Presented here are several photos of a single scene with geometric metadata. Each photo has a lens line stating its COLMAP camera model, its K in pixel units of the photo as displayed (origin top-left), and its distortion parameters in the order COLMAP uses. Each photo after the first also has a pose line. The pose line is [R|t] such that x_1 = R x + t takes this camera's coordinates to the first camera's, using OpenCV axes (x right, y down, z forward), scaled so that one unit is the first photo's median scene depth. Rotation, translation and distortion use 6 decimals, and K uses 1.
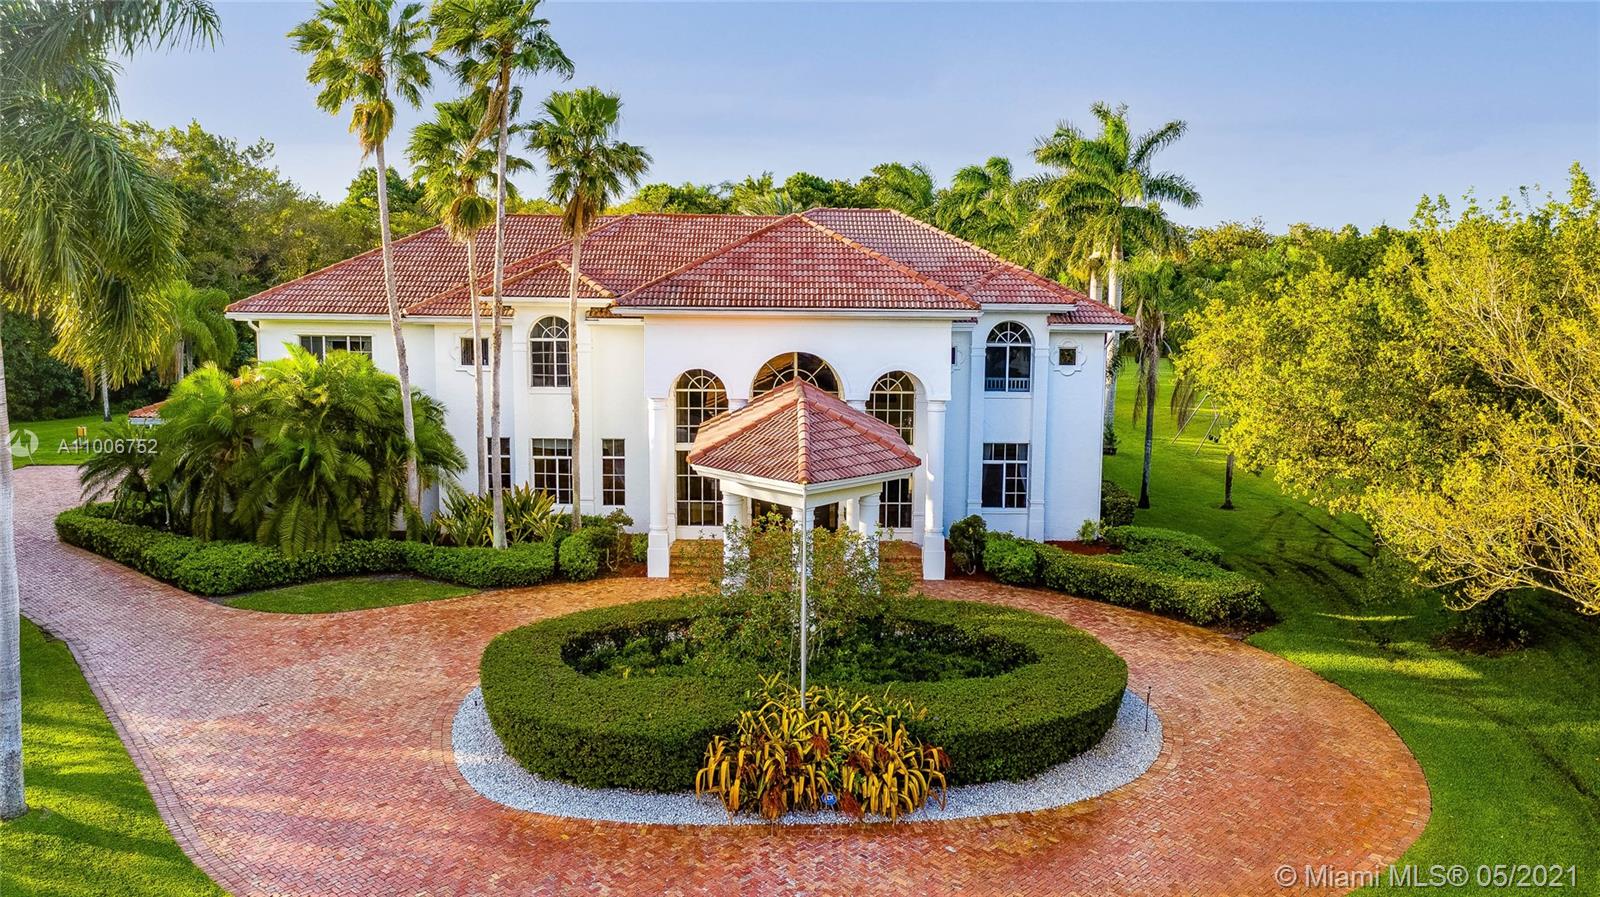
lens RADIAL K [[1328.1, 0, 800.0], [0, 1328.1, 448.5], [0, 0, 1]] dist [-0.017365, 0.010995]
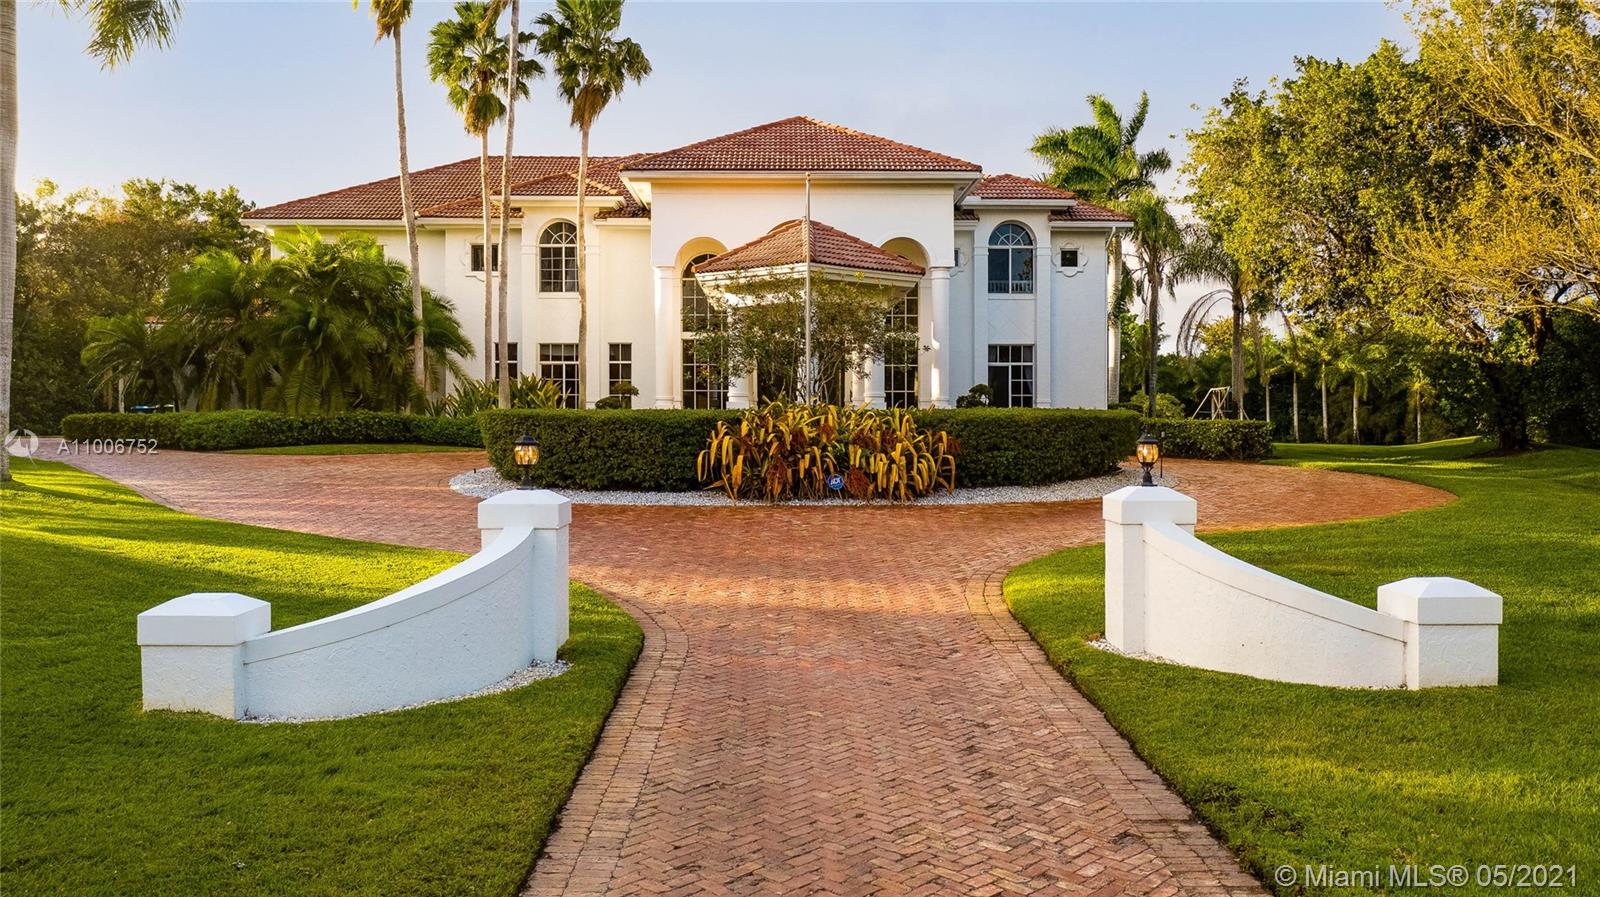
lens RADIAL K [[1308.8, 0, 800.0], [0, 1308.8, 448.5], [0, 0, 1]] dist [-0.016838, 0.000505]
pose [[0.999934, -0.009619, -0.006353, 0.001344], [0.008734, 0.991852, -0.127092, 0.214535], [0.007523, 0.127028, 0.991871, 0.029776]]
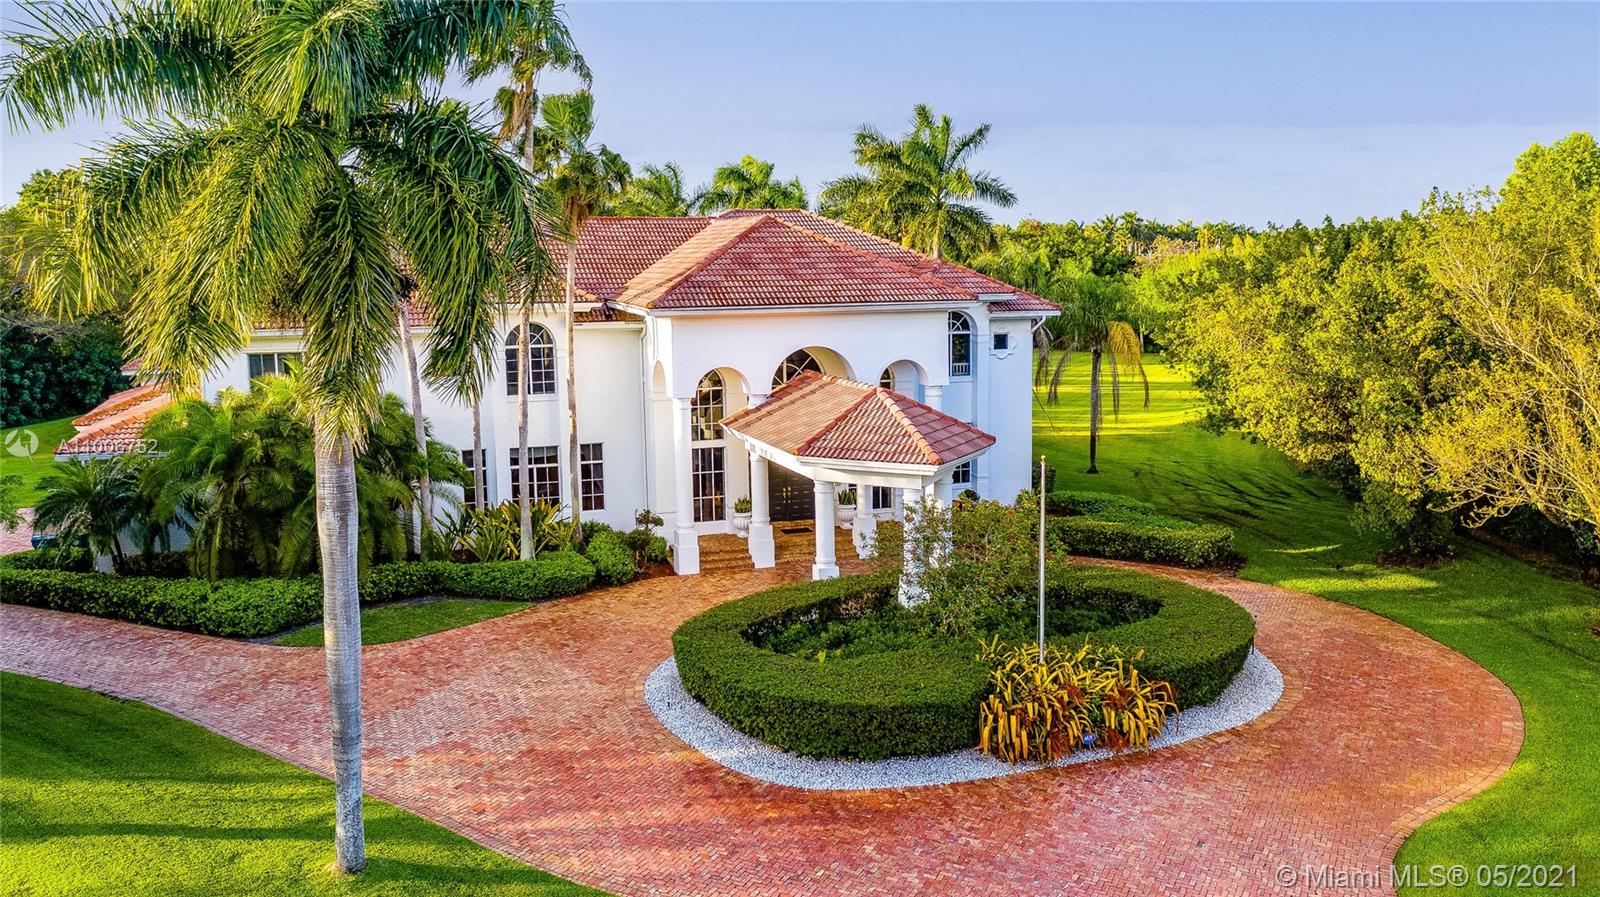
lens RADIAL K [[1328.1, 0, 800.0], [0, 1328.1, 448.5], [0, 0, 1]] dist [-0.017365, 0.010995]
pose [[0.951545, -0.066167, 0.300306, -0.313531], [0.065903, 0.997765, 0.011019, -0.004427], [-0.300364, 0.009306, 0.953779, 0.004605]]
